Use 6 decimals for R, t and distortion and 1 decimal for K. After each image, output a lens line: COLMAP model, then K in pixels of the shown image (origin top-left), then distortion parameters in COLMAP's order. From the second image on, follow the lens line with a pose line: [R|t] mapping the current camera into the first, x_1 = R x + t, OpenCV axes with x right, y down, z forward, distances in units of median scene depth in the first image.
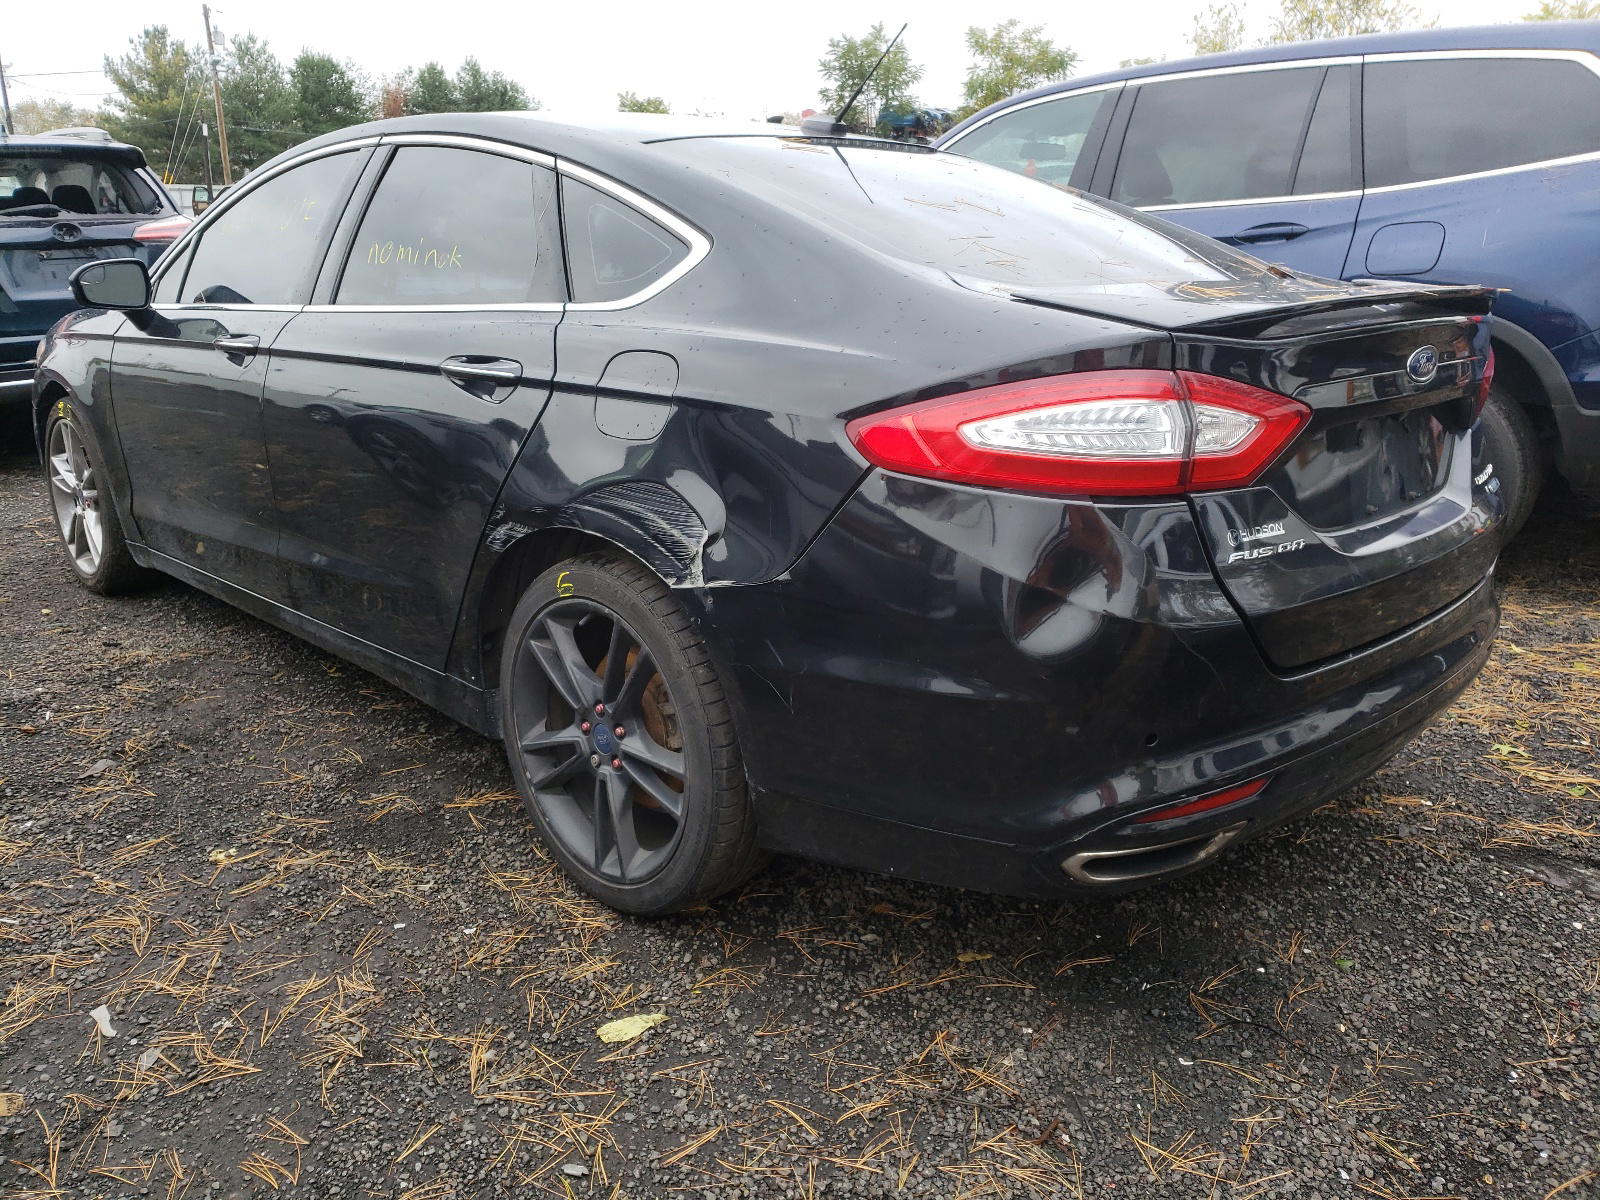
lens RADIAL K [[1231.3, 0, 800.0], [0, 1231.3, 600.0], [0, 0, 1]] dist [0.074572, -0.002471]
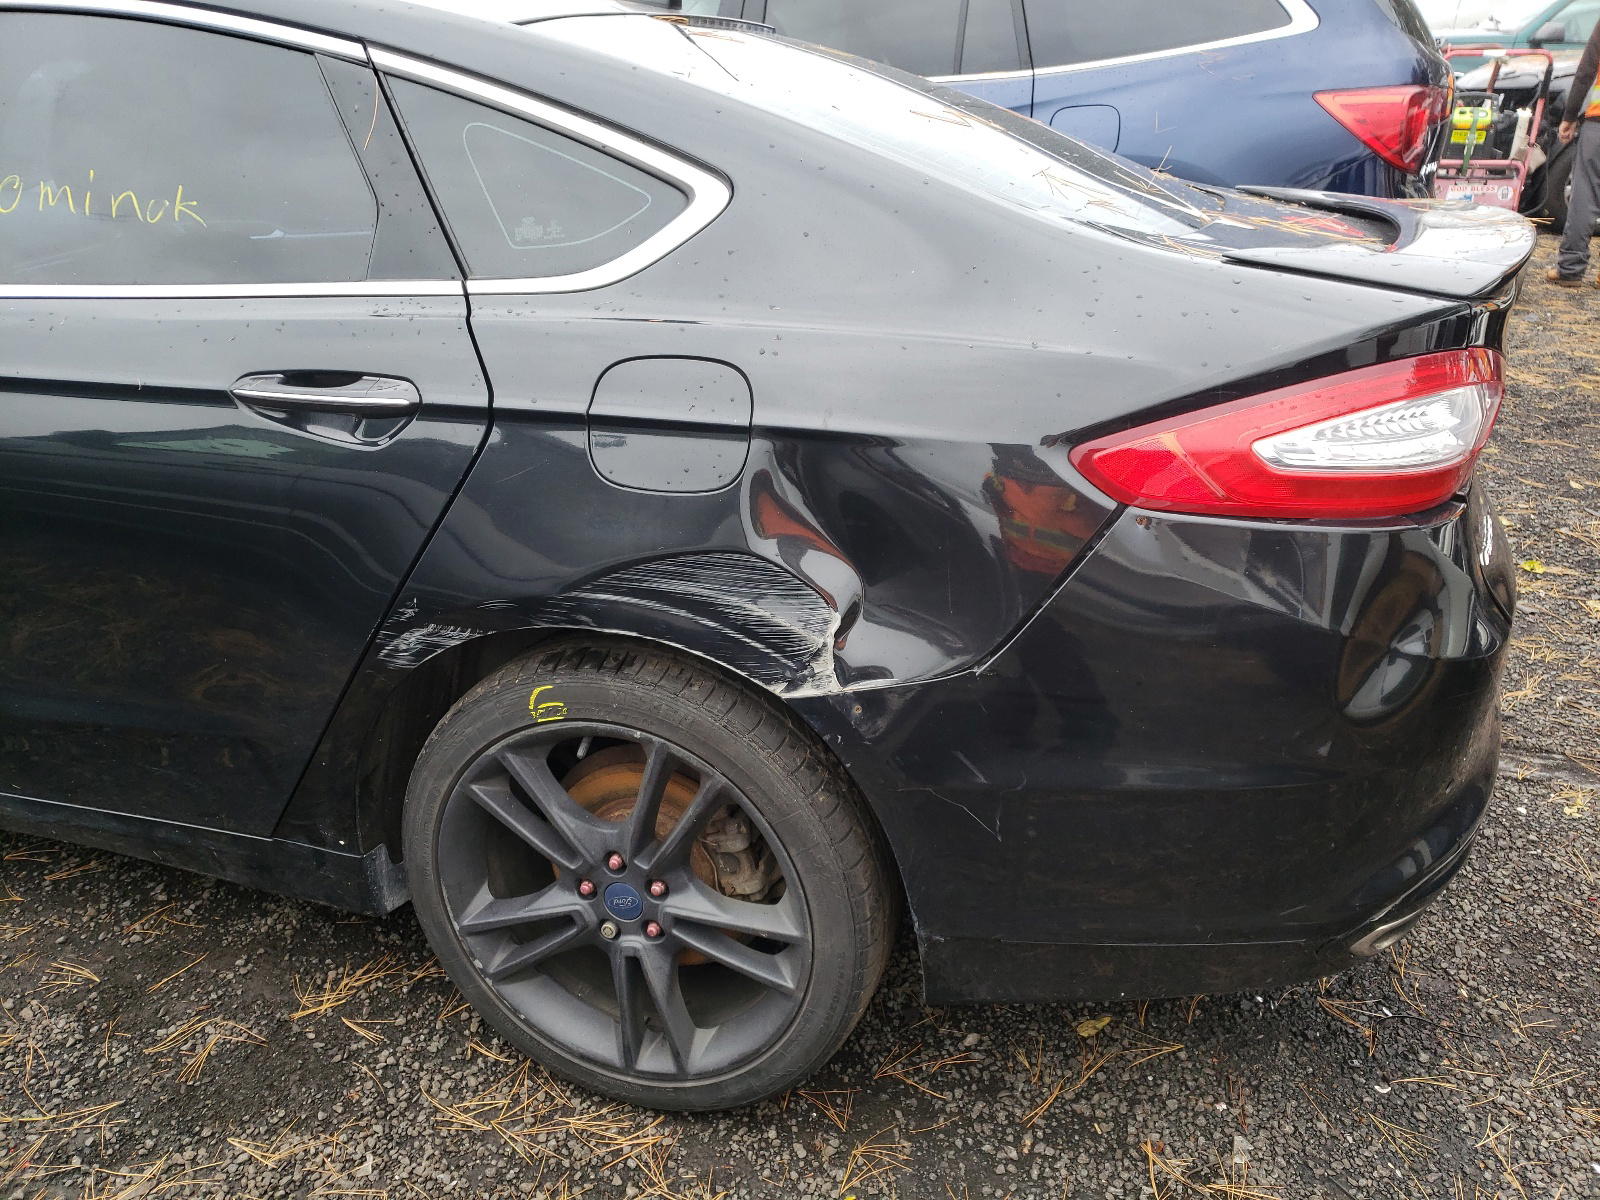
lens RADIAL K [[1180.4, 0, 798.8], [0, 1180.4, 615.6], [0, 0, 1]] dist [-0.008123, 0.073363]
pose [[0.889096, -0.176785, 0.422202, -0.331317], [0.129540, 0.981876, 0.138340, -0.131856], [-0.439007, -0.068306, 0.895884, 0.360051]]
